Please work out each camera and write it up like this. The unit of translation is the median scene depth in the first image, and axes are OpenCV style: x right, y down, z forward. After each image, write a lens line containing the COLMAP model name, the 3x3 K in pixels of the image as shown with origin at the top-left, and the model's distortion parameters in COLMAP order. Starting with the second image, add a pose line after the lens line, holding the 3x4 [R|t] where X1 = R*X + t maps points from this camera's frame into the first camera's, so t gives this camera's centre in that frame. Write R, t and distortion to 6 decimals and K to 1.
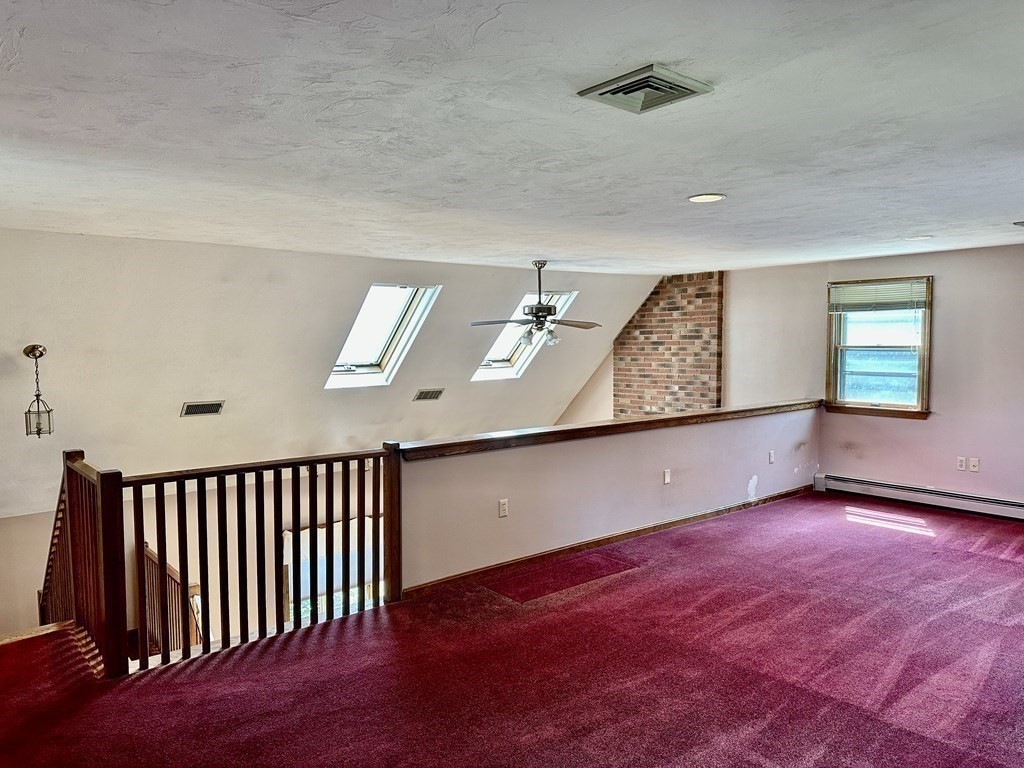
lens RADIAL K [[702.5, 0, 508.4], [0, 702.5, 395.0], [0, 0, 1]] dist [0.061395, -0.017943]
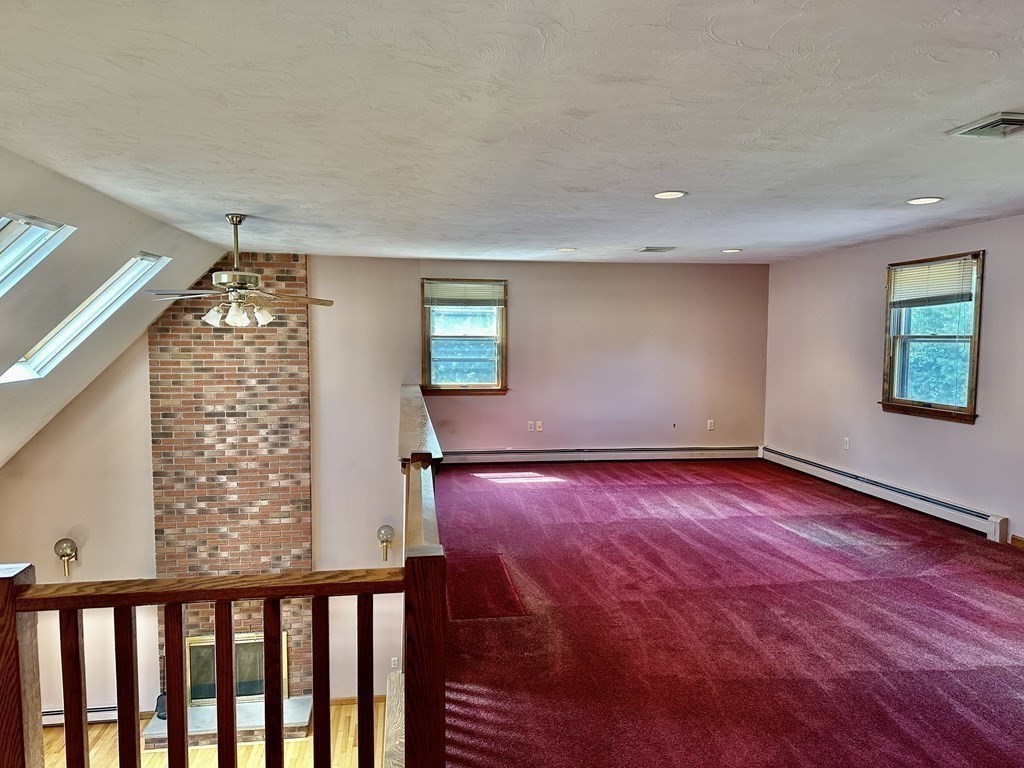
lens RADIAL K [[702.5, 0, 512.9], [0, 702.5, 407.9], [0, 0, 1]] dist [0.061395, -0.017943]
pose [[0.528541, -0.072957, 0.845767, -0.353991], [0.056684, 0.997110, 0.050589, -0.004214], [-0.847013, 0.021203, 0.531148, 0.268233]]
